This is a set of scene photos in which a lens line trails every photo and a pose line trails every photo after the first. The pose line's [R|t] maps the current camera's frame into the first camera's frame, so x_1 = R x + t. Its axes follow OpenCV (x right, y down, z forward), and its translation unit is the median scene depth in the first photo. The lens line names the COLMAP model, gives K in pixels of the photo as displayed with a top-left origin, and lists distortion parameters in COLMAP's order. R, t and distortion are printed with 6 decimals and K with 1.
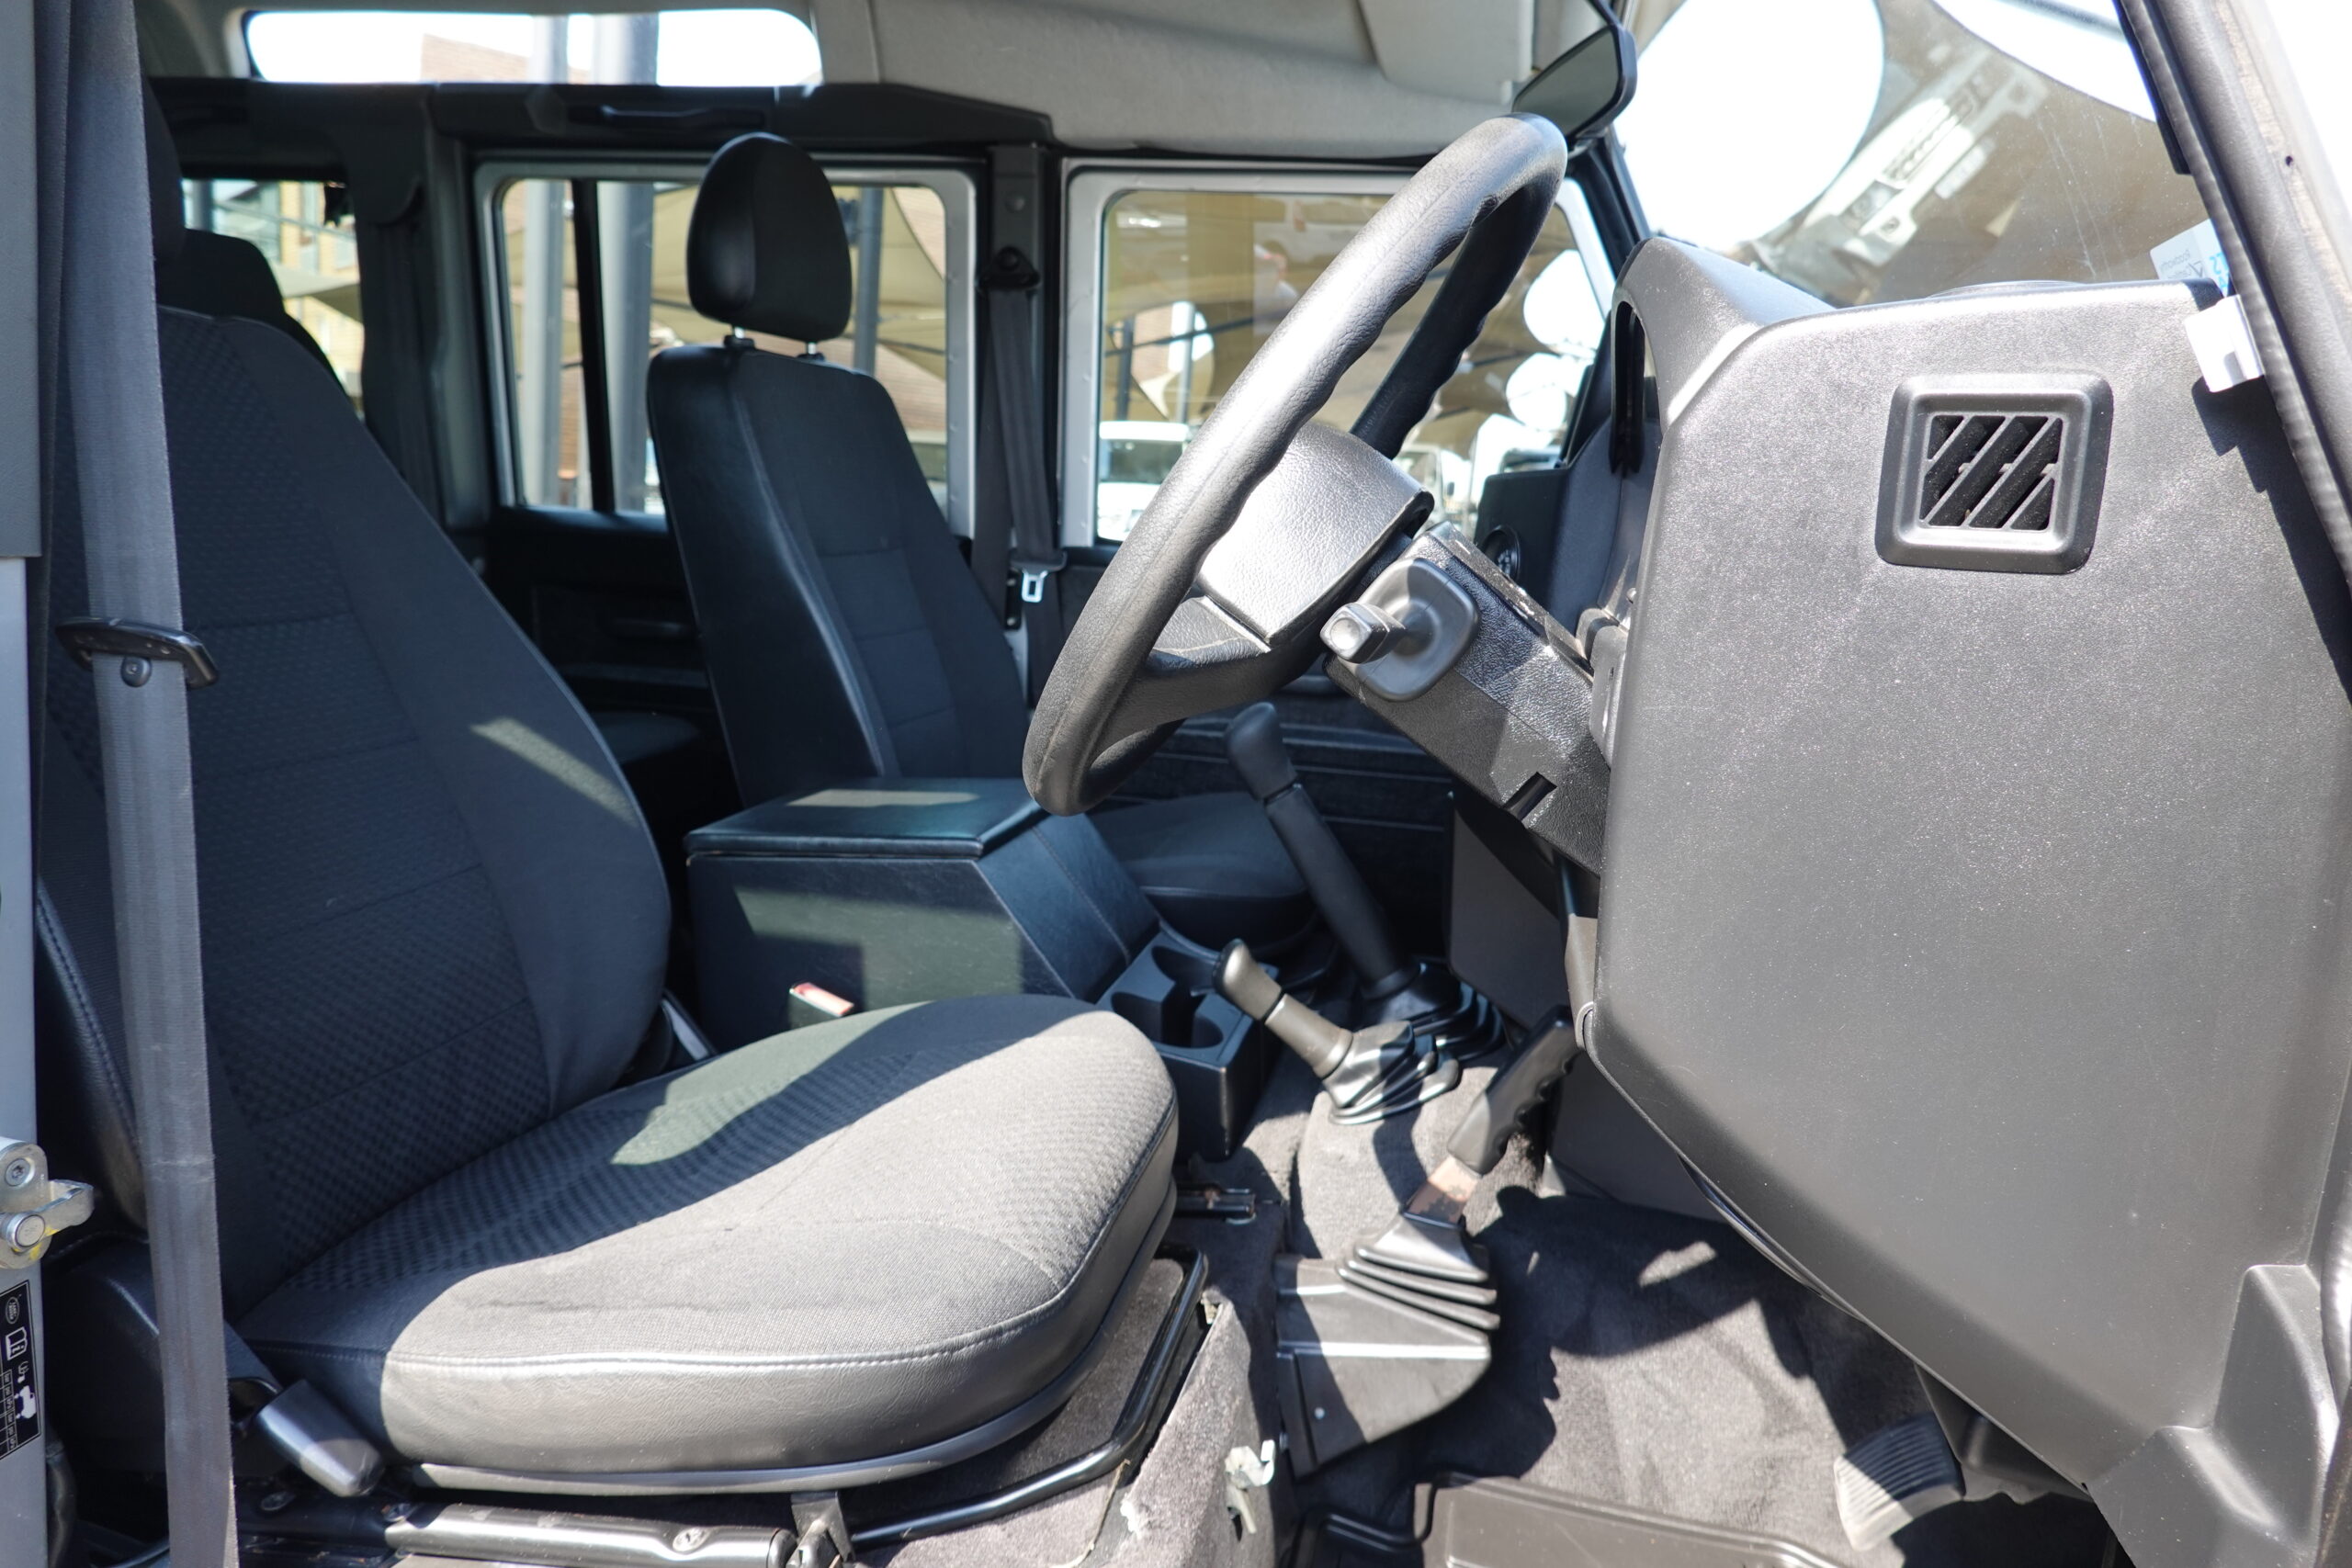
lens RADIAL K [[1563.4, 0, 1187.2], [0, 1563.4, 794.7], [0, 0, 1]] dist [-0.006881, 0.004540]
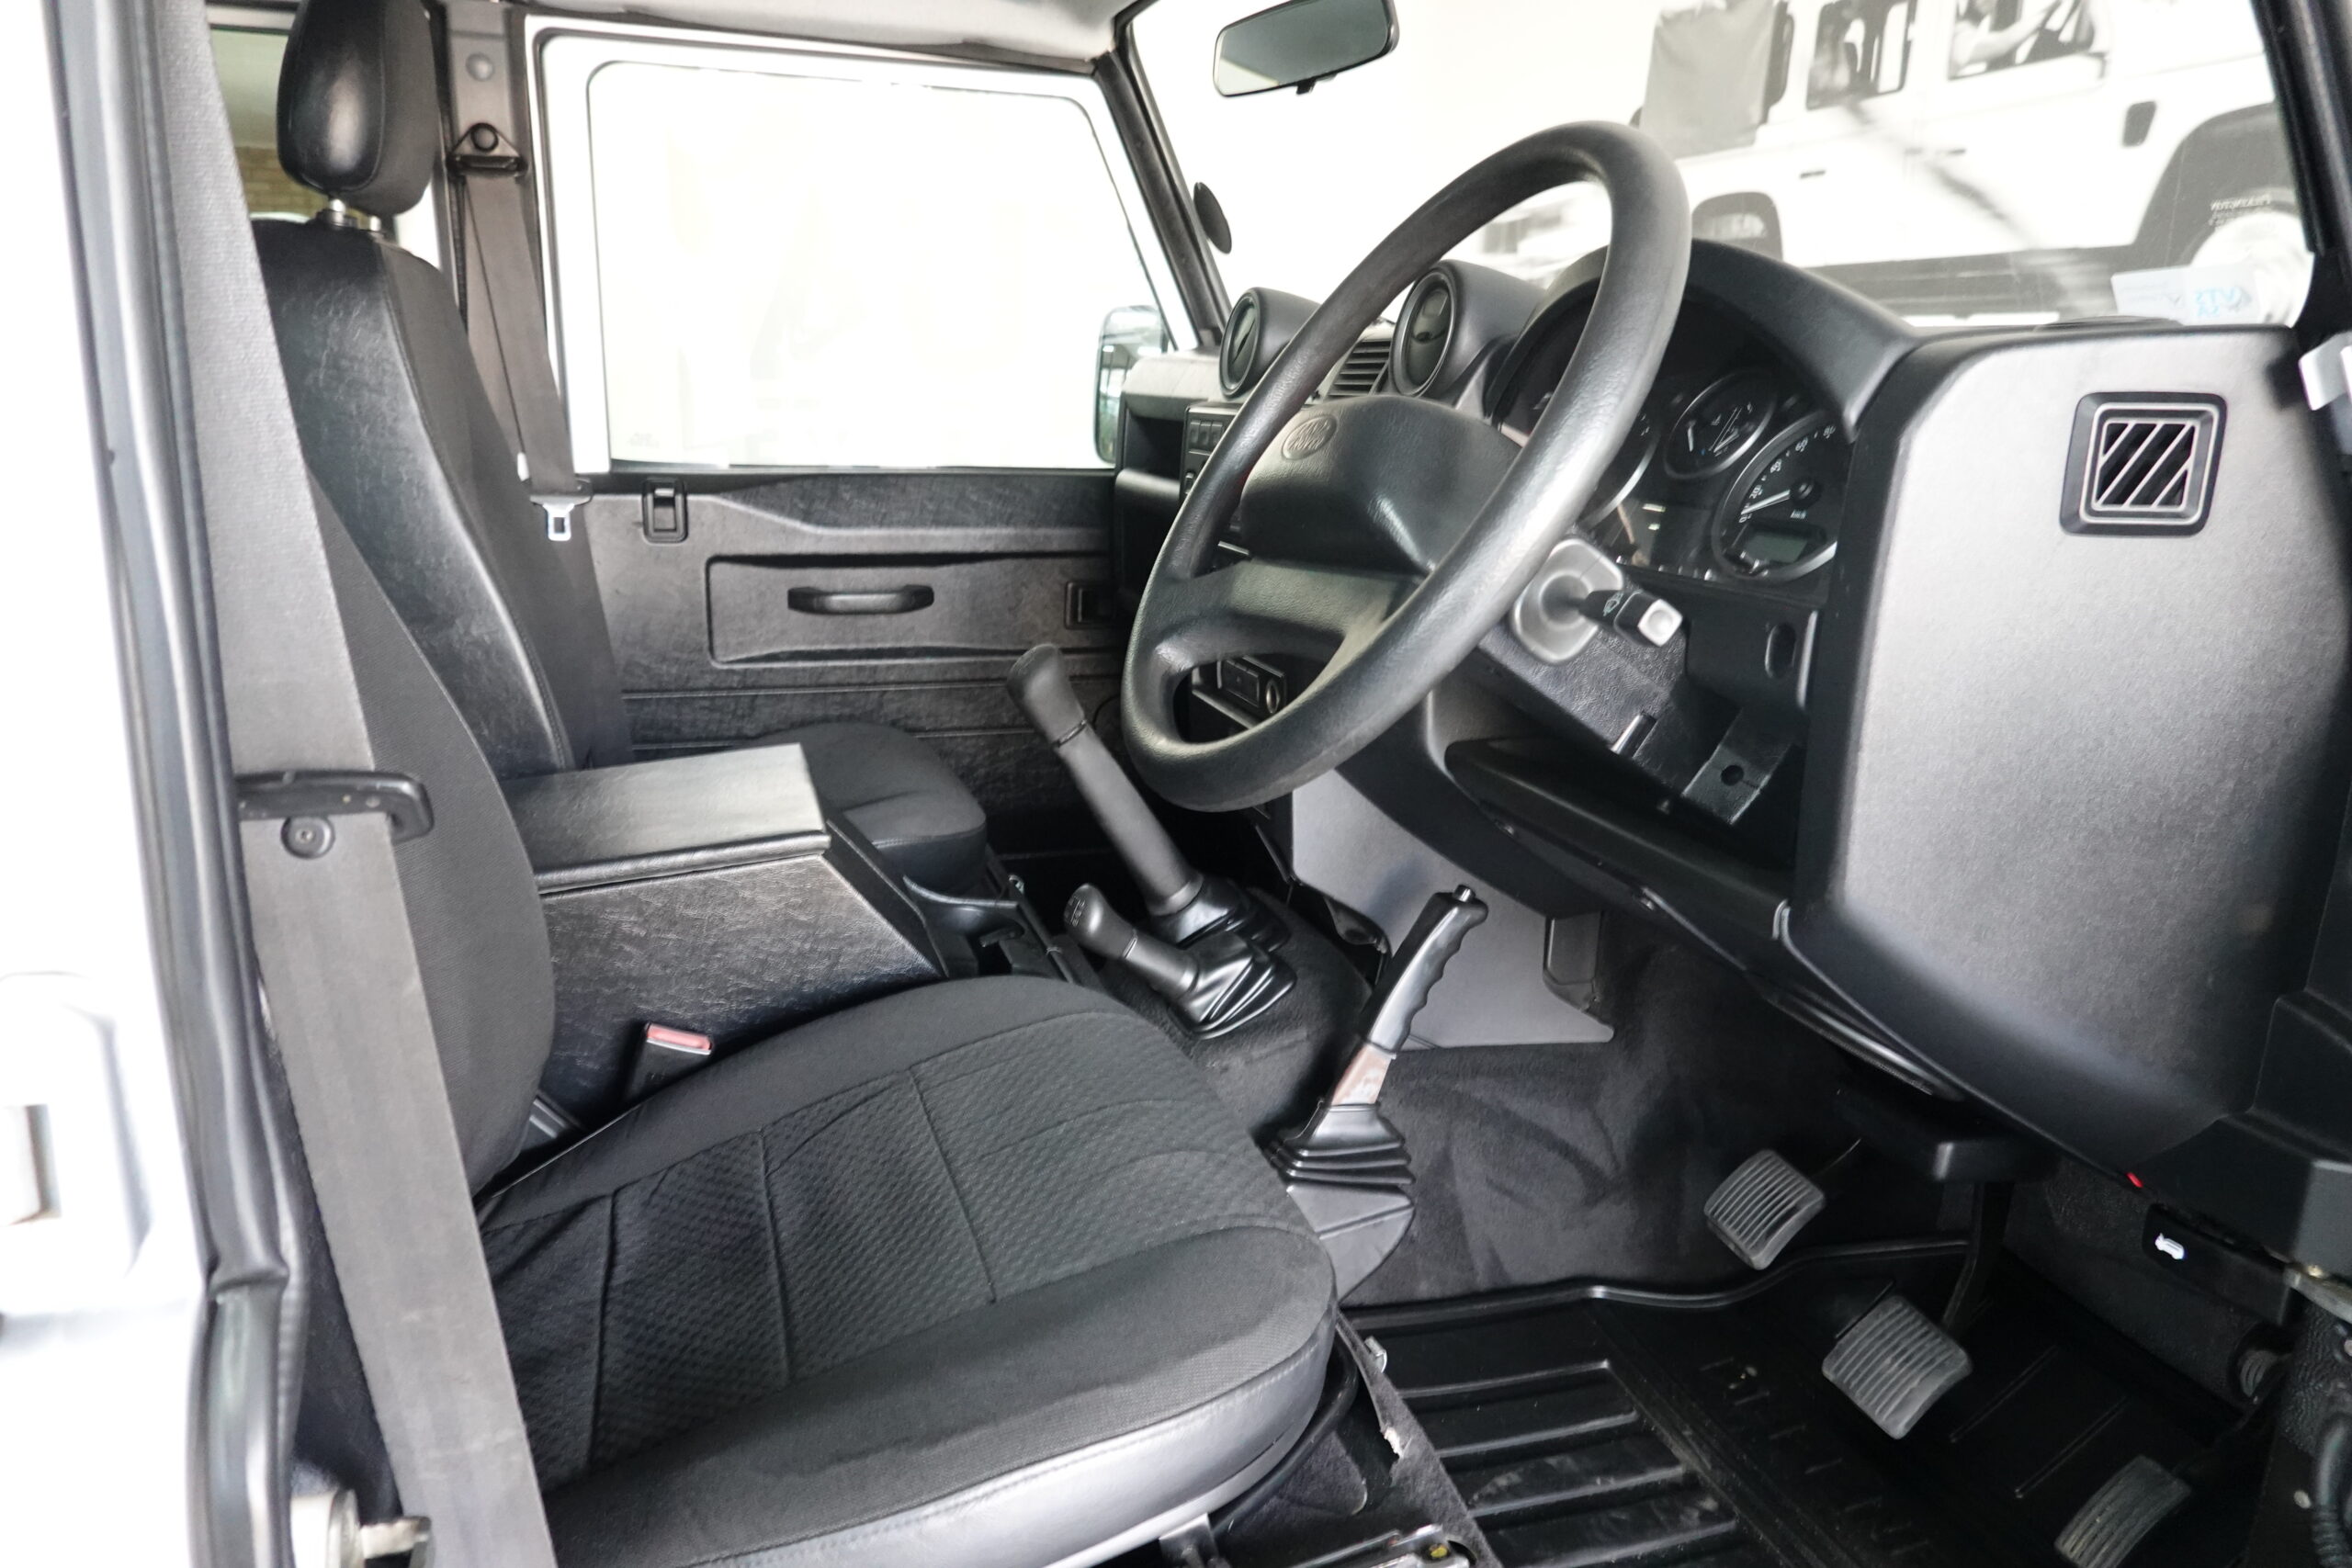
lens RADIAL K [[1563.4, 0, 1169.6], [0, 1563.4, 792.6], [0, 0, 1]] dist [-0.006881, 0.004540]
pose [[0.864512, -0.159538, 0.476620, -0.433037], [0.114701, 0.985886, 0.121955, -0.091742], [-0.489350, -0.050763, 0.870609, 0.110686]]
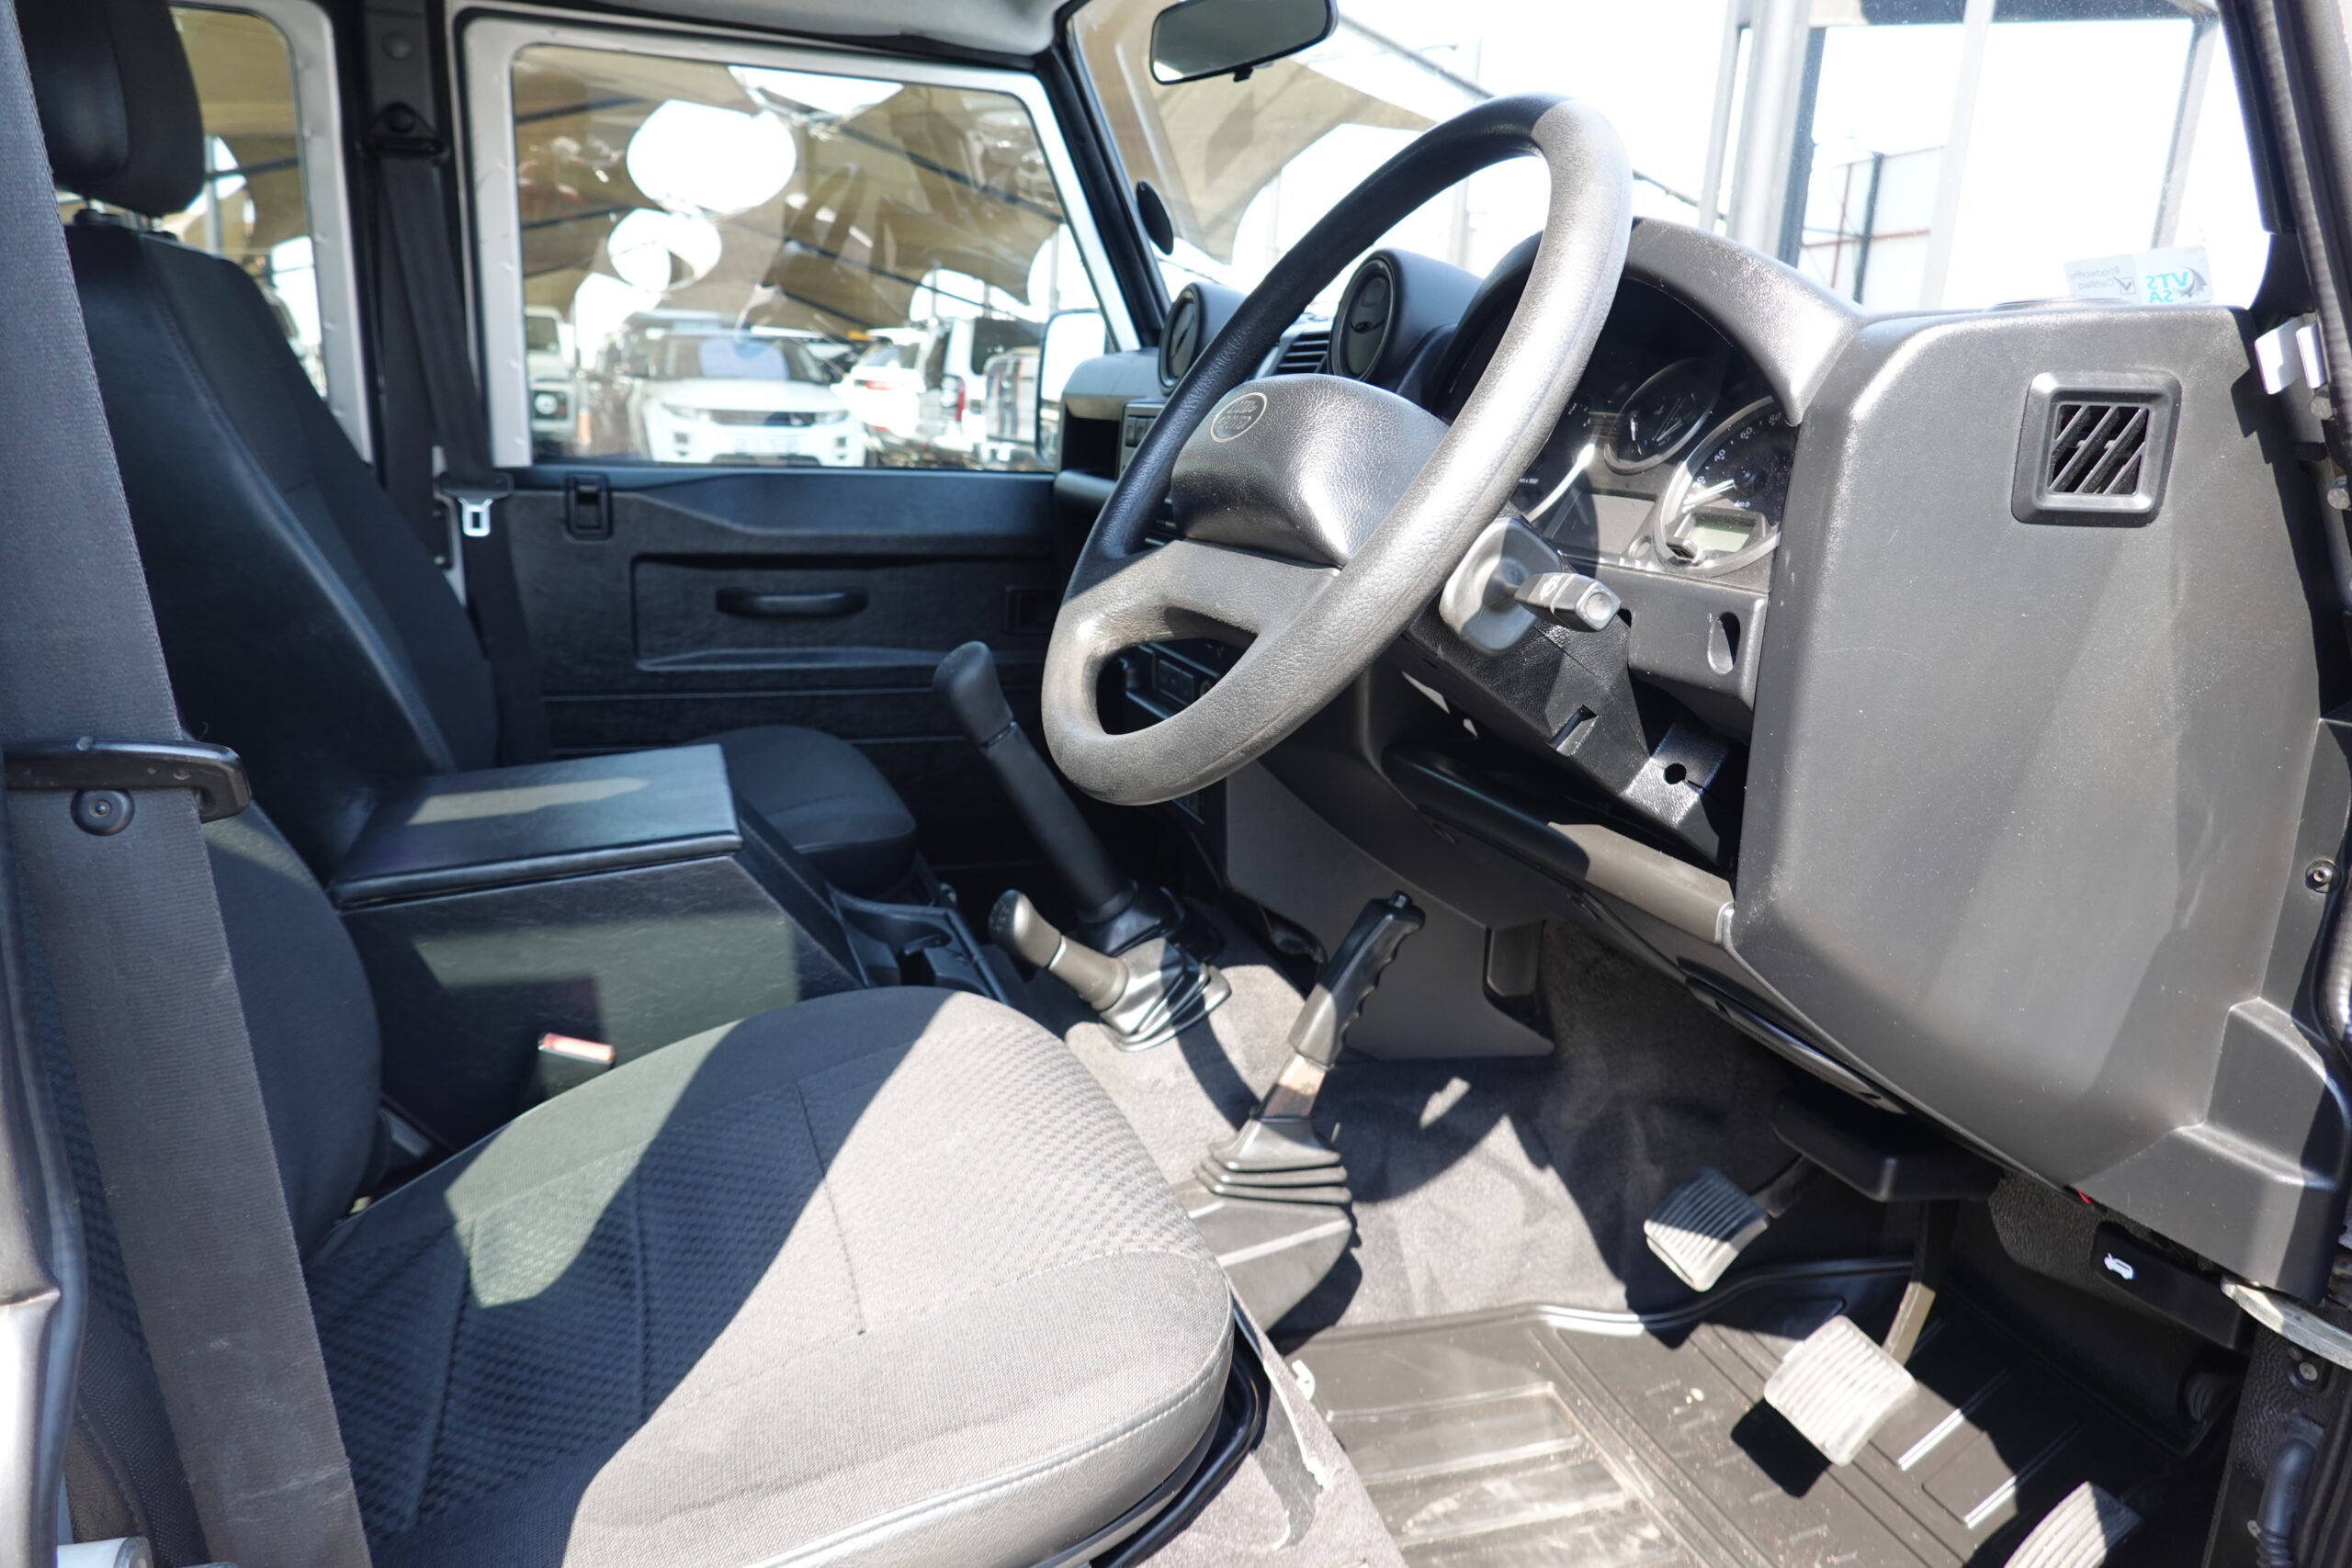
lens RADIAL K [[1563.4, 0, 1159.3], [0, 1563.4, 791.3], [0, 0, 1]] dist [-0.006881, 0.004540]
pose [[0.853892, -0.147341, 0.499158, -0.403037], [0.105232, 0.988158, 0.111667, -0.074305], [-0.509701, -0.042824, 0.859285, 0.133628]]
